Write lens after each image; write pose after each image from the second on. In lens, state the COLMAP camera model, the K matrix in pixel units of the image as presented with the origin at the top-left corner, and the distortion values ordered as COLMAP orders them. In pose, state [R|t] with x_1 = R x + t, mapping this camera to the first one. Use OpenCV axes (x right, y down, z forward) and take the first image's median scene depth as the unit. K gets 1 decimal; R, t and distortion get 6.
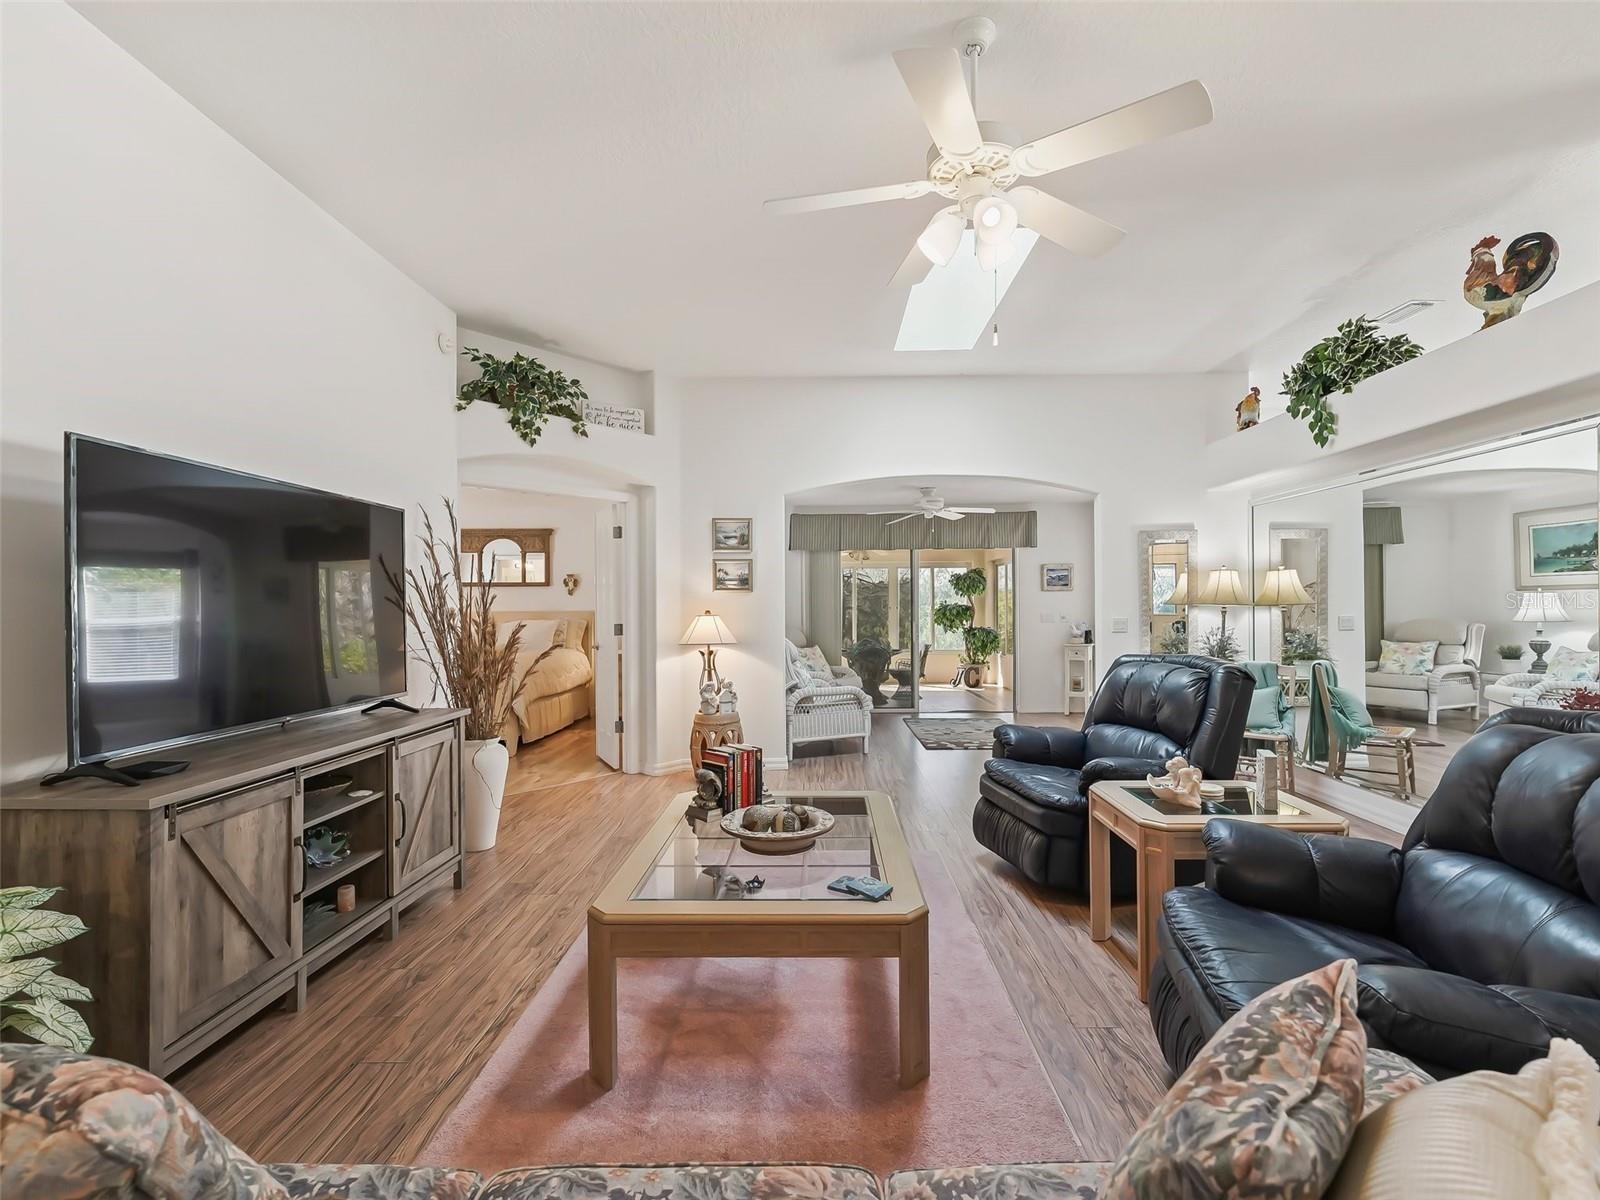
lens RADIAL K [[753.6, 0, 790.1], [0, 753.6, 608.6], [0, 0, 1]] dist [0.002928, 0.000338]
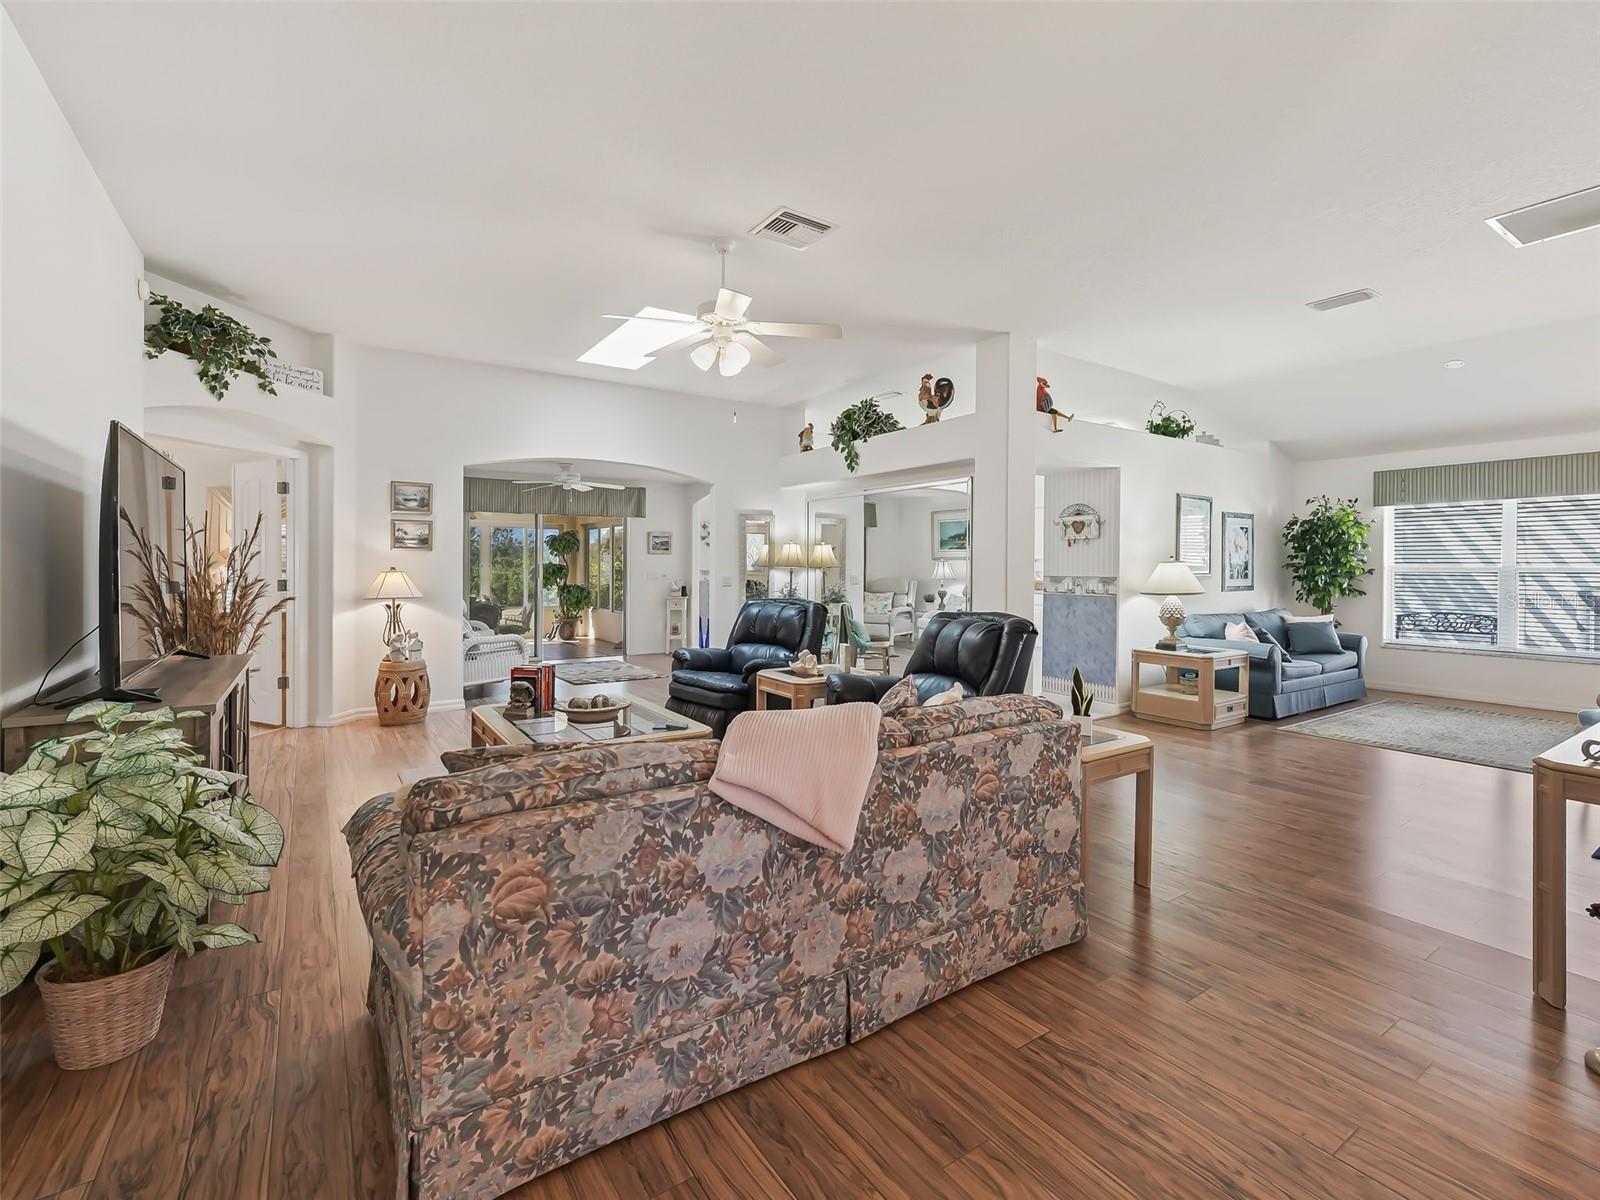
lens RADIAL K [[753.6, 0, 805.6], [0, 753.6, 583.1], [0, 0, 1]] dist [0.002928, 0.000338]
pose [[0.821720, -0.001416, 0.569890, -0.256164], [-0.009888, 0.999811, 0.016742, 0.001396], [-0.569805, -0.019392, 0.821551, -0.243181]]
